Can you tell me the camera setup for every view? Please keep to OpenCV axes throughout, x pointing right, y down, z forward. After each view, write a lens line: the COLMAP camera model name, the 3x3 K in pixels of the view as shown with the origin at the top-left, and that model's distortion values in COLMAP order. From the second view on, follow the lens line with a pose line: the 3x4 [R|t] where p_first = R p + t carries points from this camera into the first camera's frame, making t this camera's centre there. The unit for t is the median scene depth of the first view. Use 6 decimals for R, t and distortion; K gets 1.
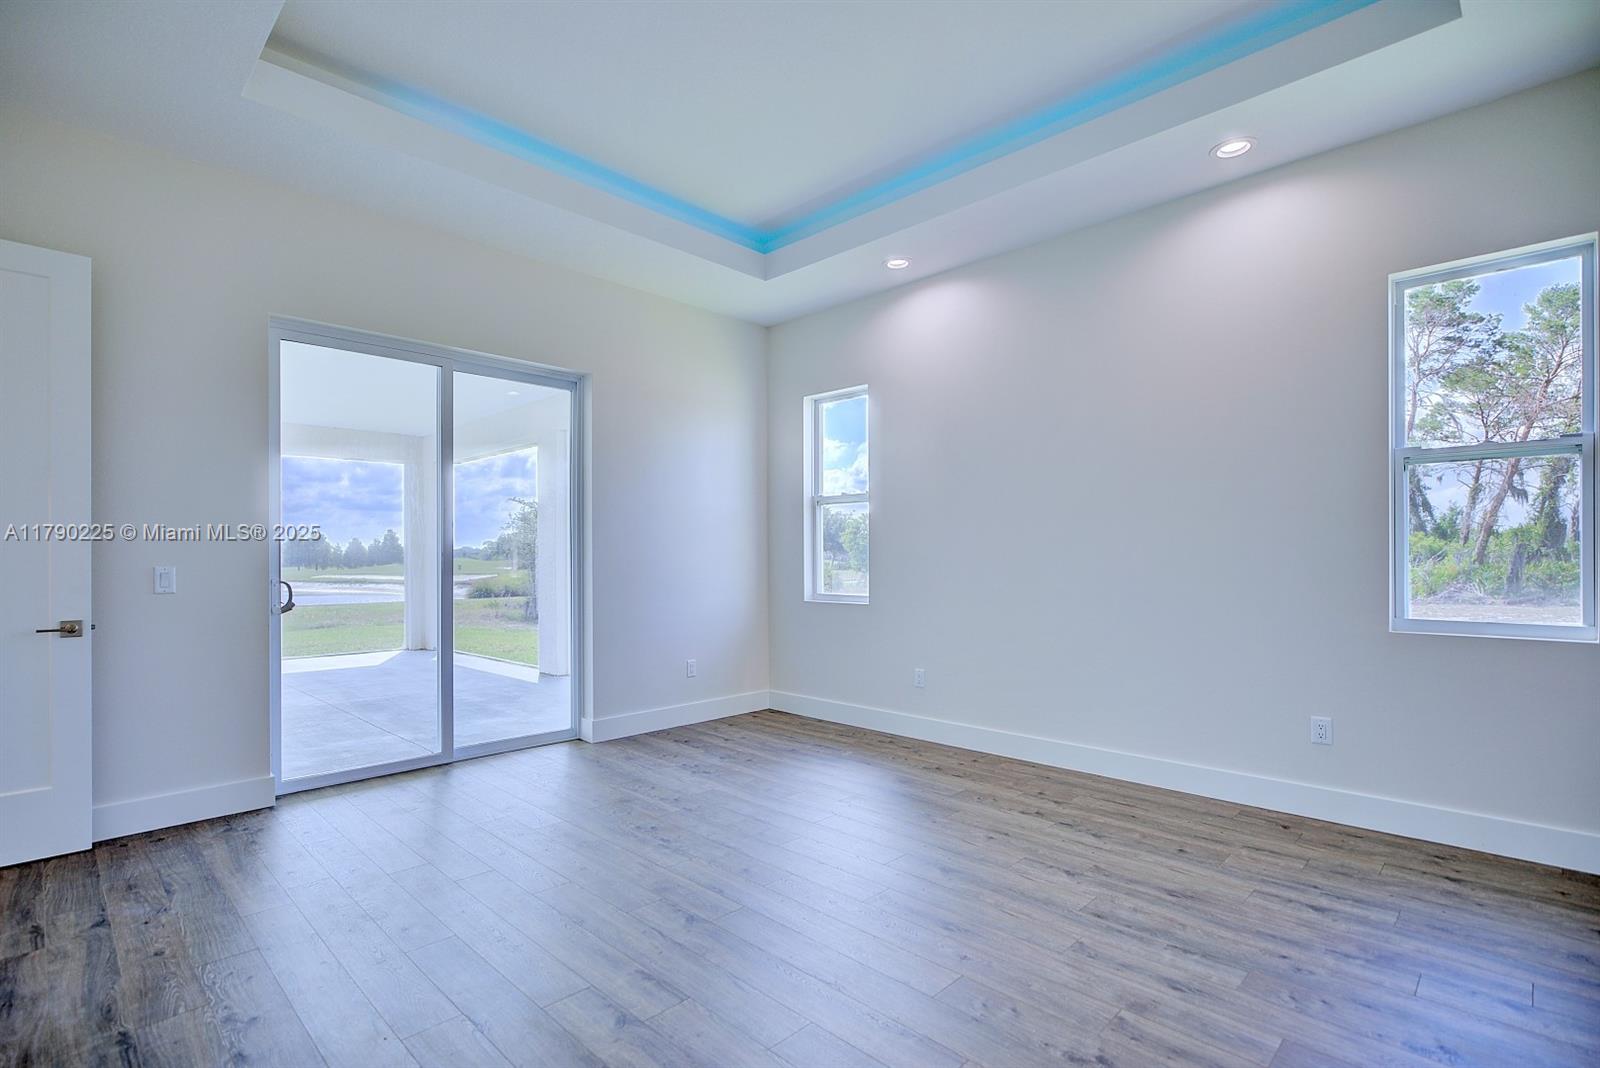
lens RADIAL K [[735.4, 0, 796.5], [0, 735.4, 561.8], [0, 0, 1]] dist [-0.001359, -0.000302]
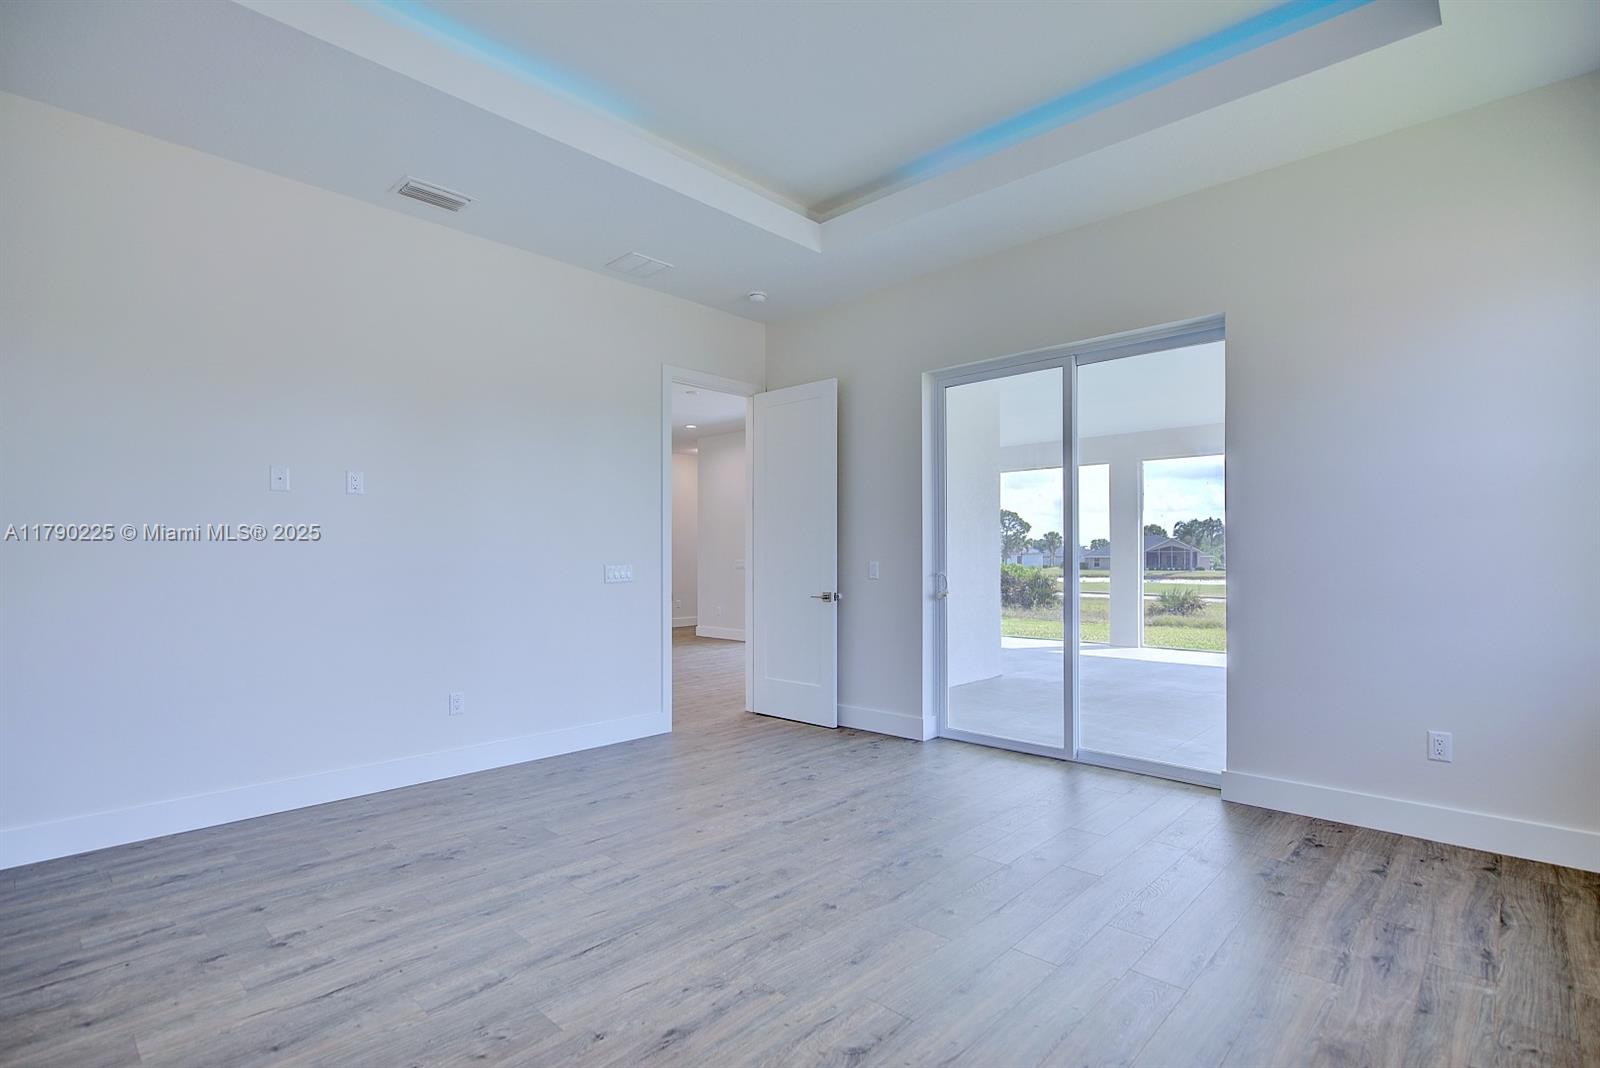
lens RADIAL K [[790.4, 0, 795.9], [0, 790.4, 540.6], [0, 0, 1]] dist [0.004978, 0.000260]
pose [[0.015127, -0.018171, -0.999720, 0.597838], [-0.000922, 0.999834, -0.018187, -0.005071], [0.999885, 0.001196, 0.015108, 0.614781]]
